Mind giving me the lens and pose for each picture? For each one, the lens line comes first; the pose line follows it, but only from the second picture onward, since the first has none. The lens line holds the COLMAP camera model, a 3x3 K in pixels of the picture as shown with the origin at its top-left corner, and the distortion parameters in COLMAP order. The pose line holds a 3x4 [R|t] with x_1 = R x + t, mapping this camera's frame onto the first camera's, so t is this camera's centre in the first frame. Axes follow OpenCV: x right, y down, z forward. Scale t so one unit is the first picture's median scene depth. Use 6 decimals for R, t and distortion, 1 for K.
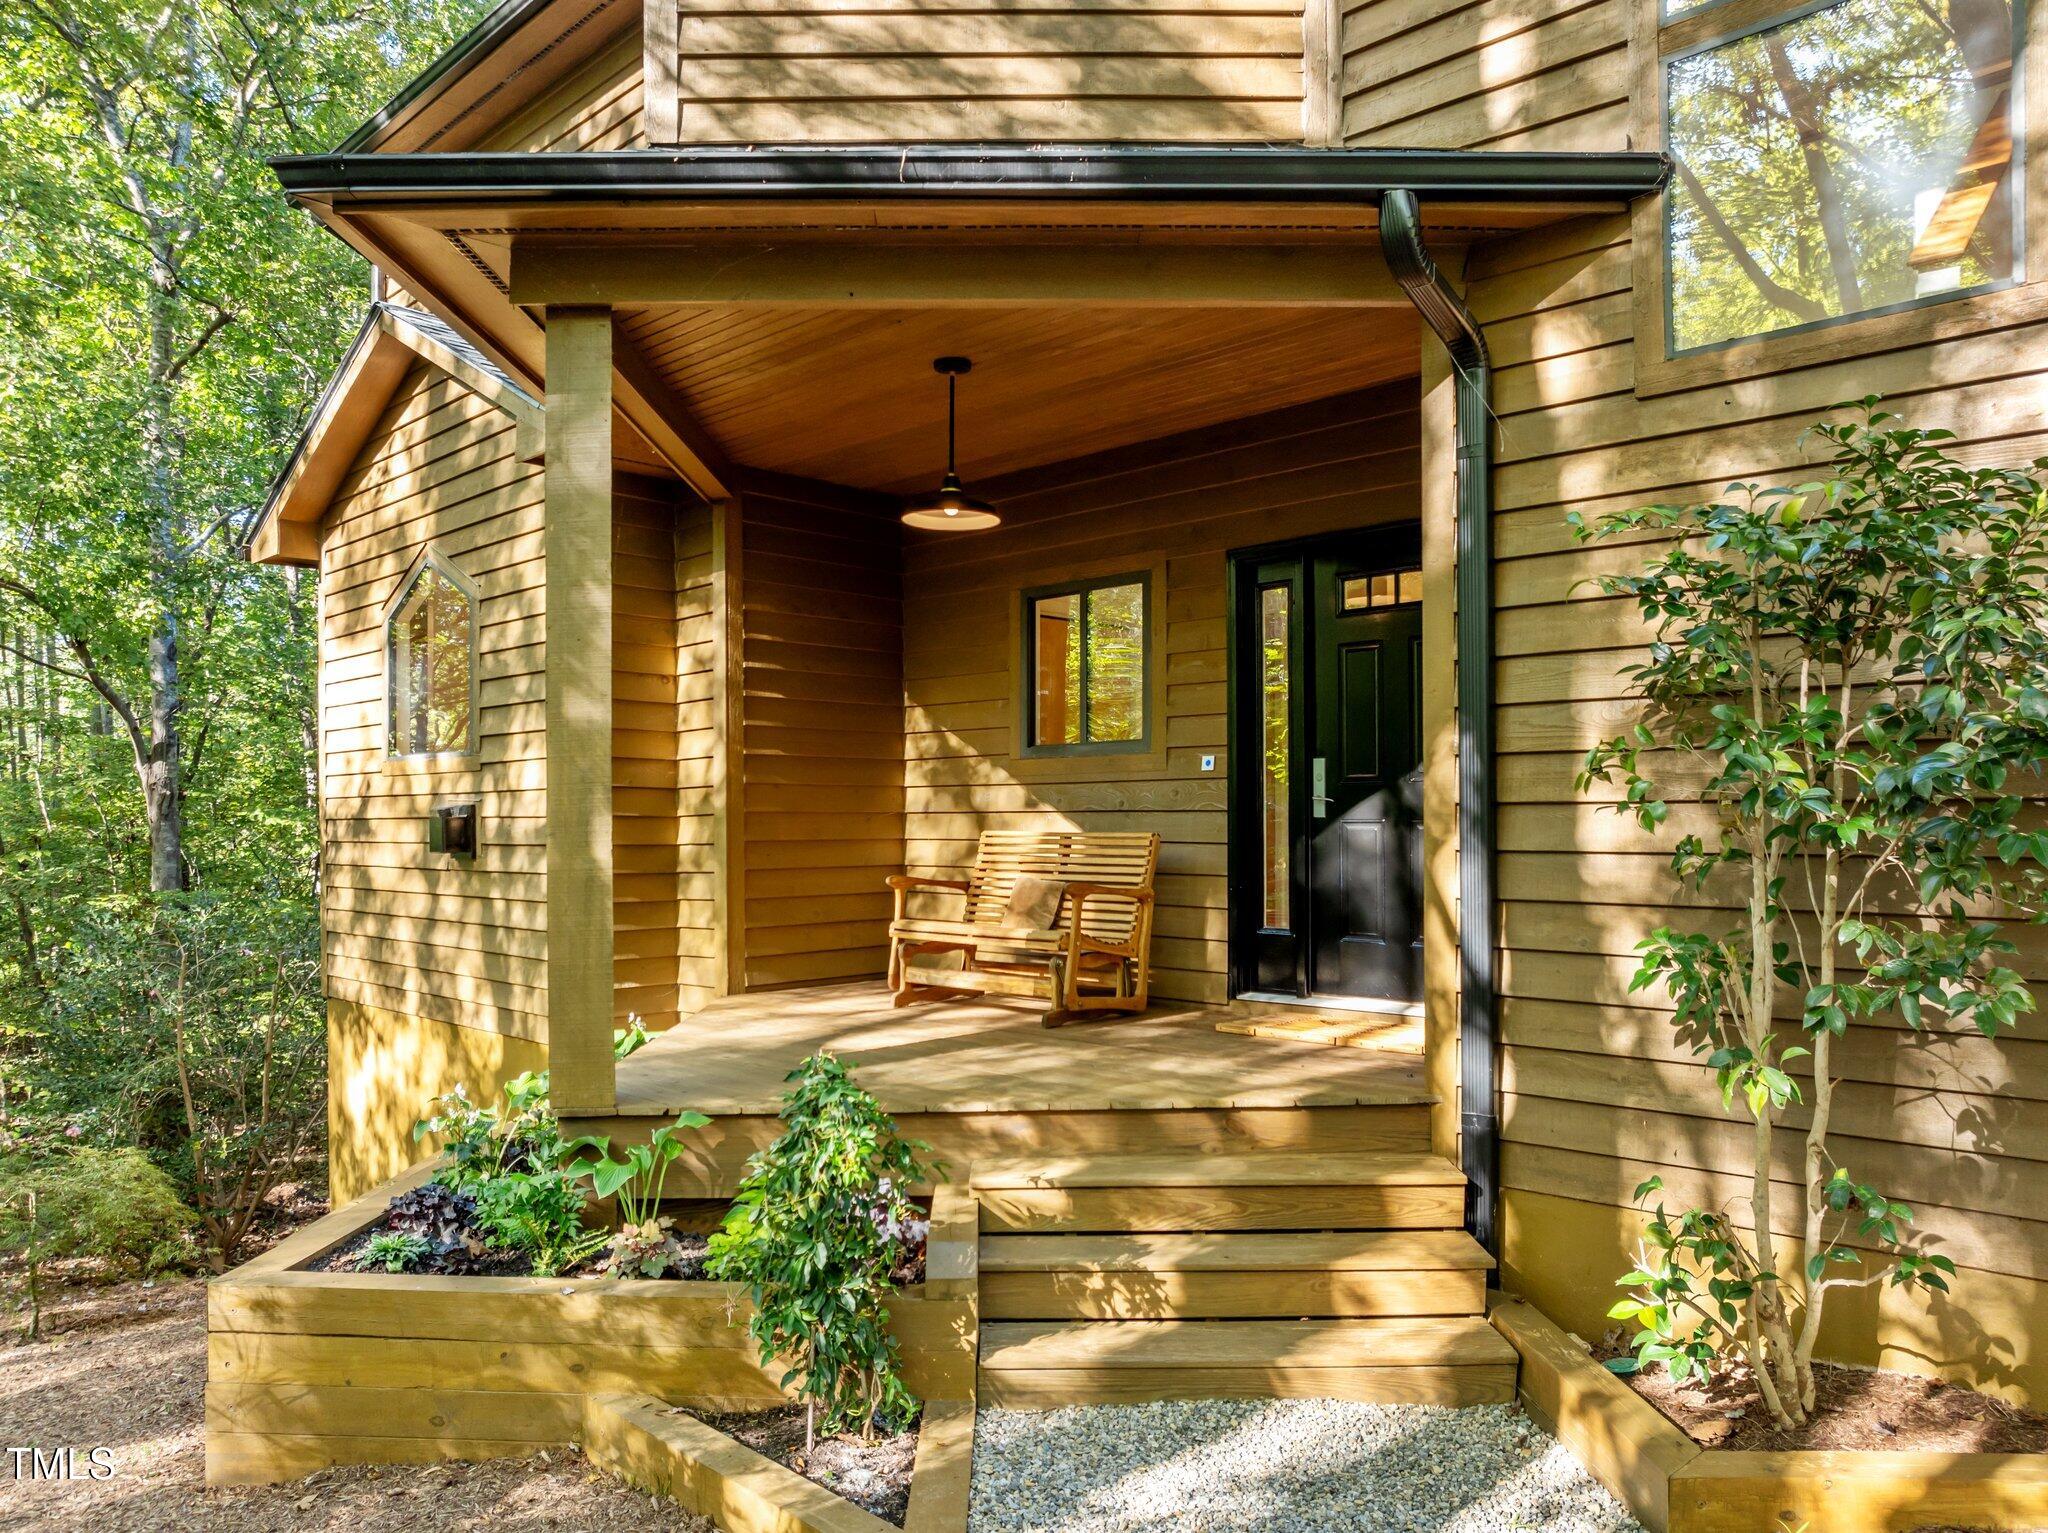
lens RADIAL K [[1432.1, 0, 999.1], [0, 1432.1, 833.4], [0, 0, 1]] dist [-0.038607, 0.007523]
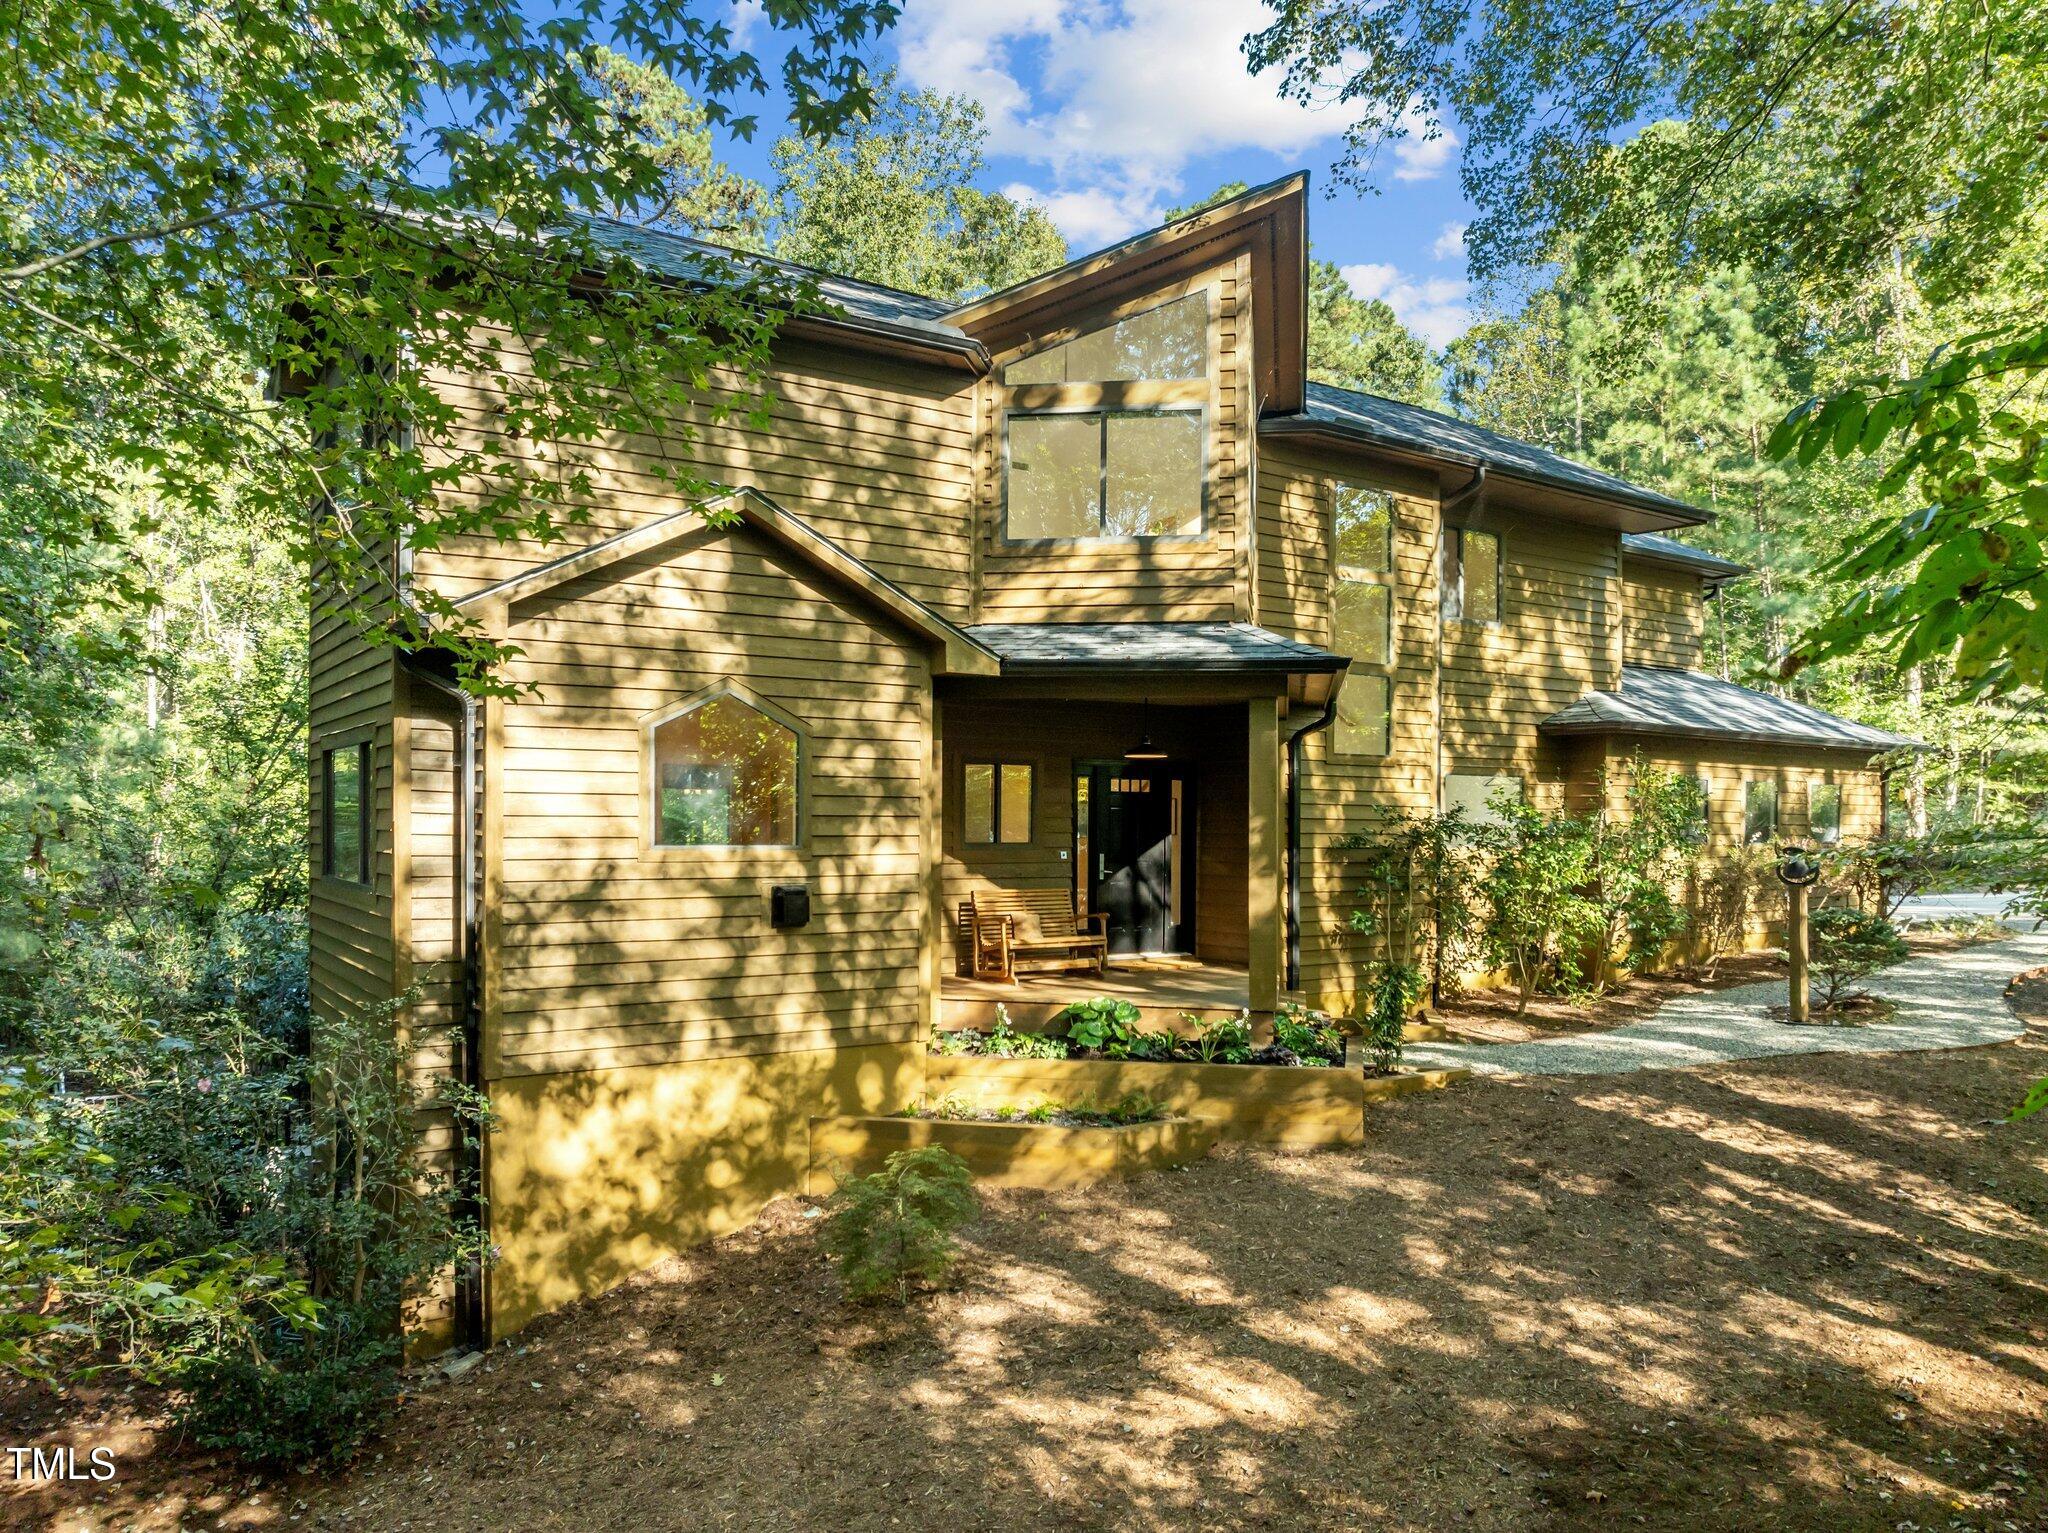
lens RADIAL K [[1447.7, 0, 1007.1], [0, 1447.7, 824.5], [0, 0, 1]] dist [-0.045279, 0.012151]
pose [[0.223922, 0.003718, 0.974600, -1.801749], [-0.000247, 0.999993, -0.003758, -0.077499], [-0.974607, 0.000601, 0.223921, 0.536184]]
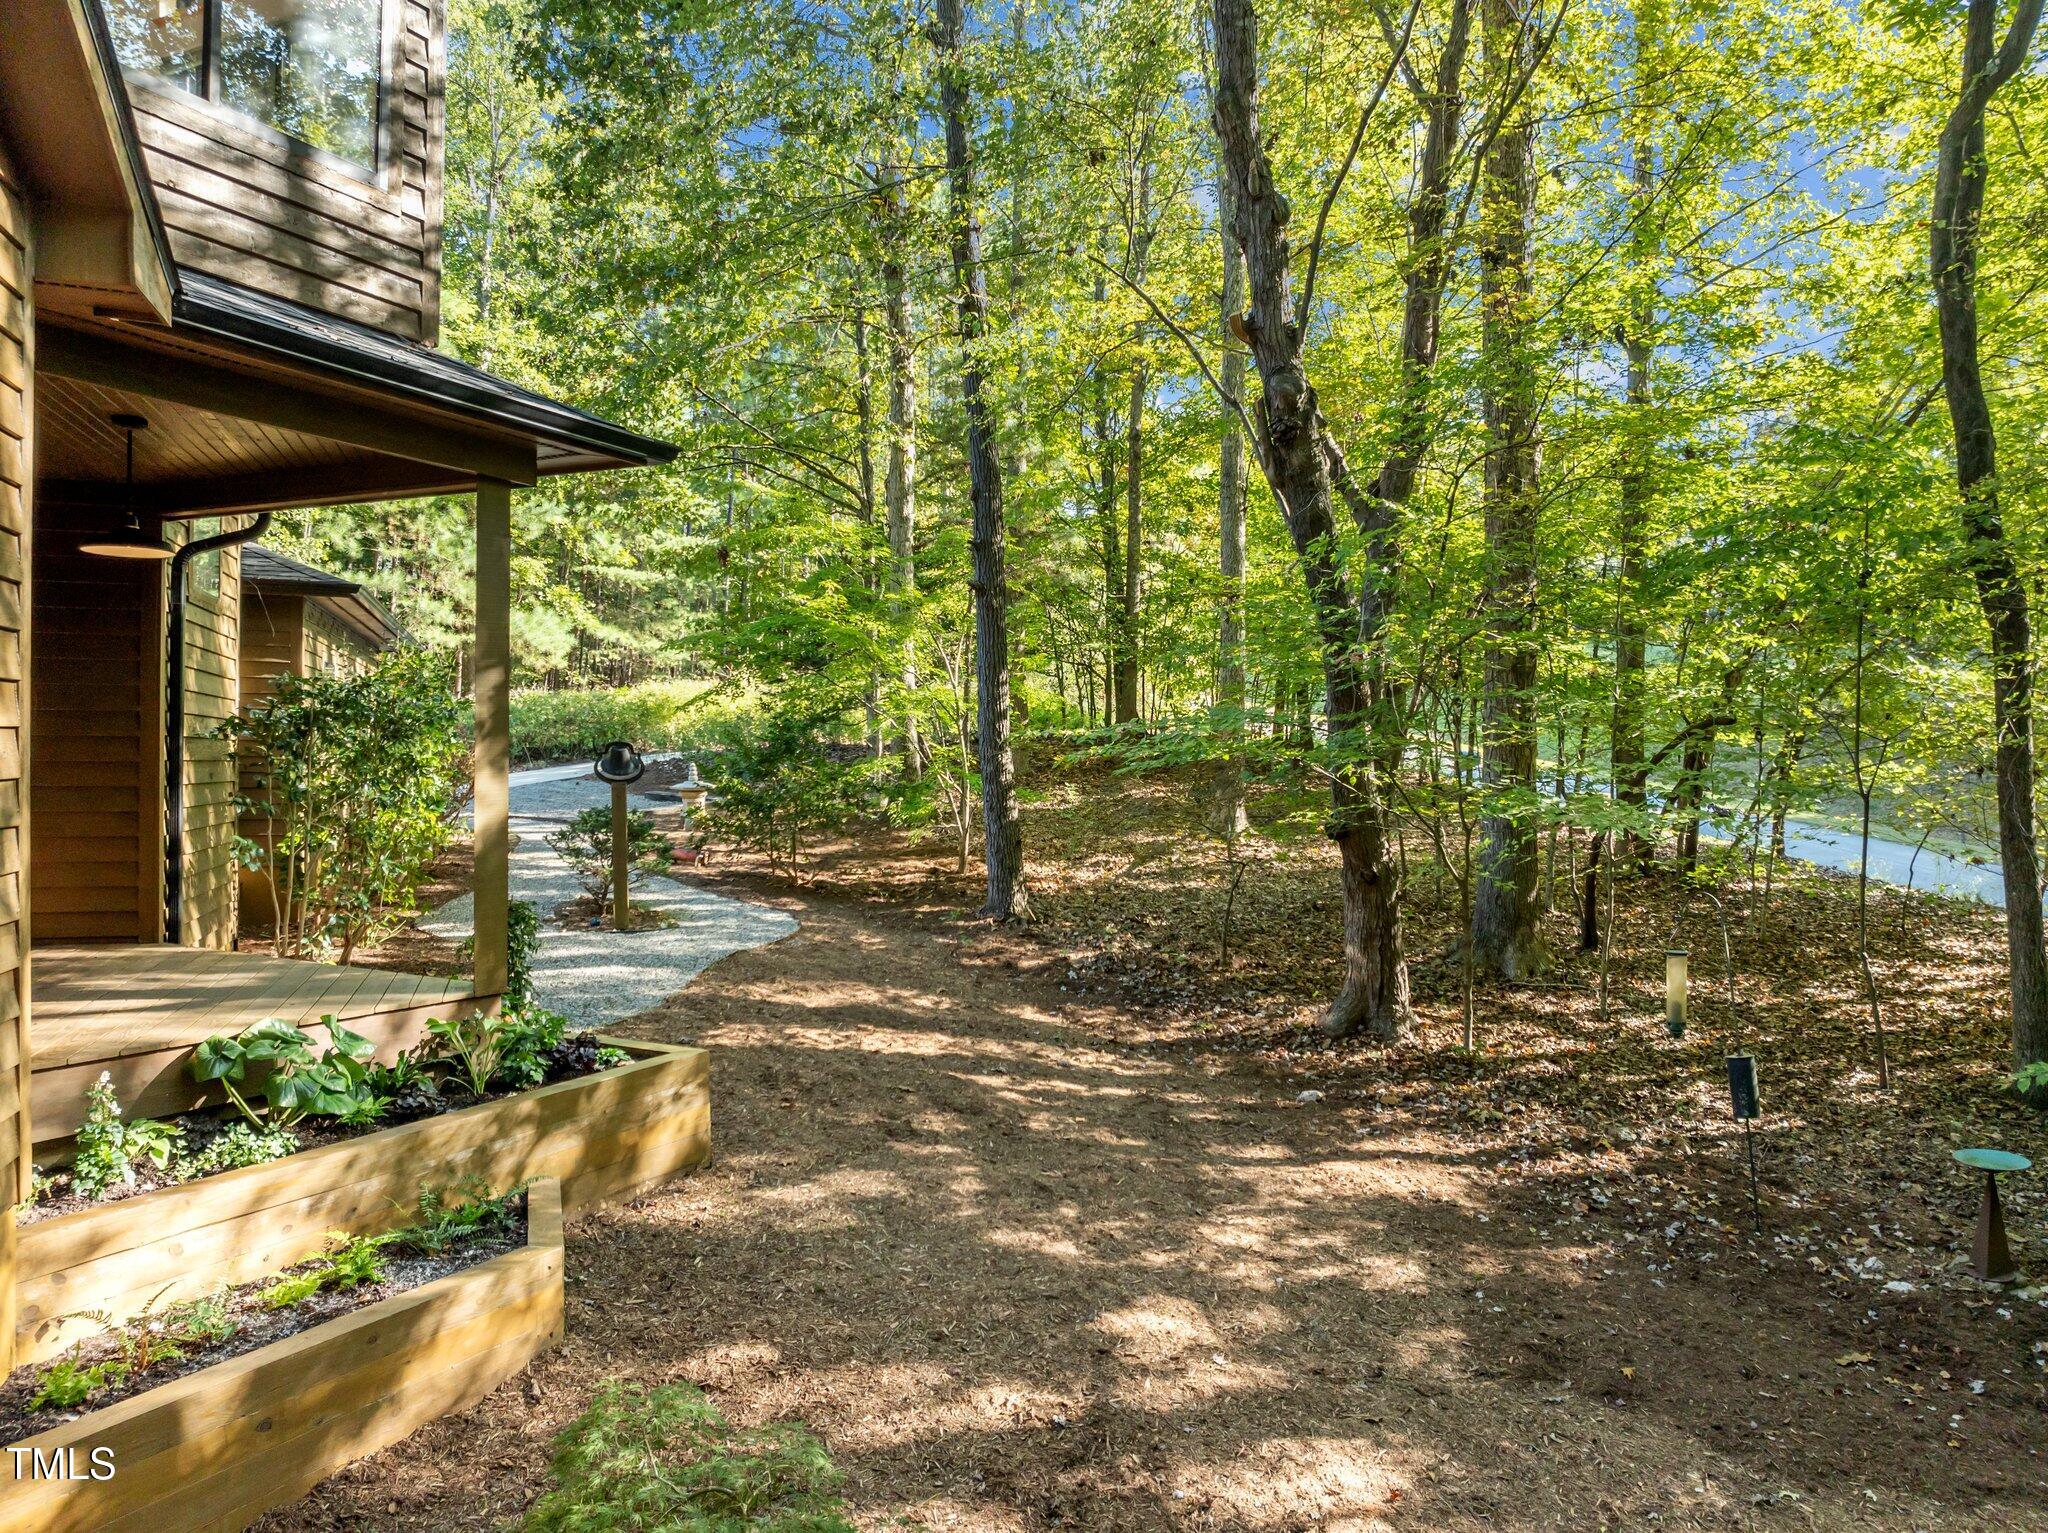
lens RADIAL K [[1471.6, 0, 1027.4], [0, 1471.6, 773.2], [0, 0, 1]] dist [-0.024911, -0.001832]
pose [[-0.872208, -0.011800, 0.488993, -0.984710], [-0.002598, 0.999807, 0.019494, -0.045710], [-0.489129, 0.015733, -0.872070, 1.306639]]
